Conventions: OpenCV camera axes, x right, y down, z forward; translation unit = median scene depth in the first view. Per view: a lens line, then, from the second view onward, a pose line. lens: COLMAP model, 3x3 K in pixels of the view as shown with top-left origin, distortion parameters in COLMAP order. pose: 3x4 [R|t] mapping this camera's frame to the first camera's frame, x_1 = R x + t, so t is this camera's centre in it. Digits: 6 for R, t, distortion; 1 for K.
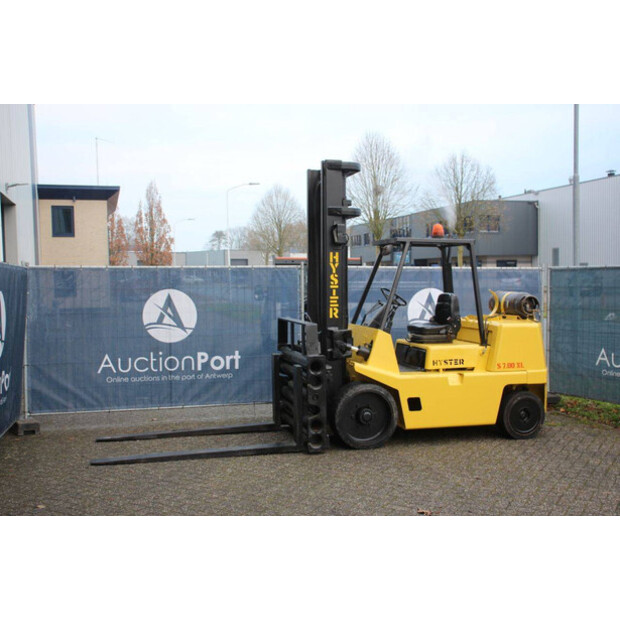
lens RADIAL K [[722.9, 0, 310.1], [0, 722.9, 308.7], [0, 0, 1]] dist [0.004308, 0.000000]
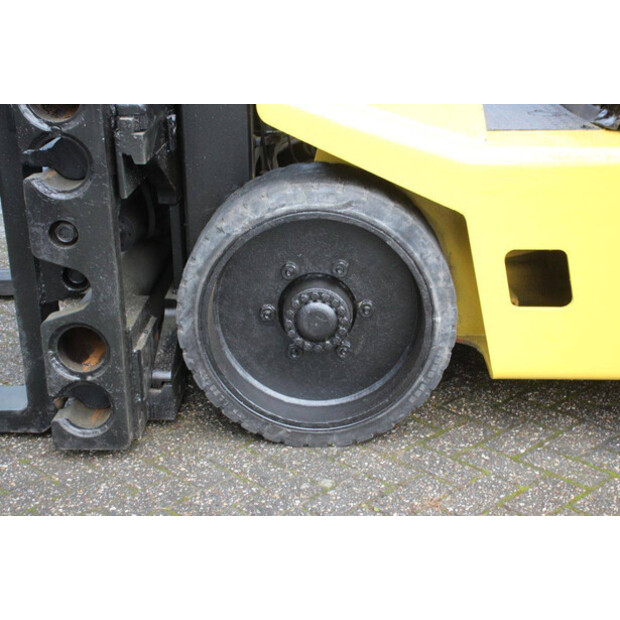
lens RADIAL K [[966.7, 0, 308.8], [0, 966.7, 310.6], [0, 0, 1]] dist [0.165606, 0.000000]
pose [[0.964822, 0.093491, -0.245719, 0.130290], [-0.011278, 0.948493, 0.316598, 0.039184], [0.262662, -0.302689, 0.916181, 0.602189]]
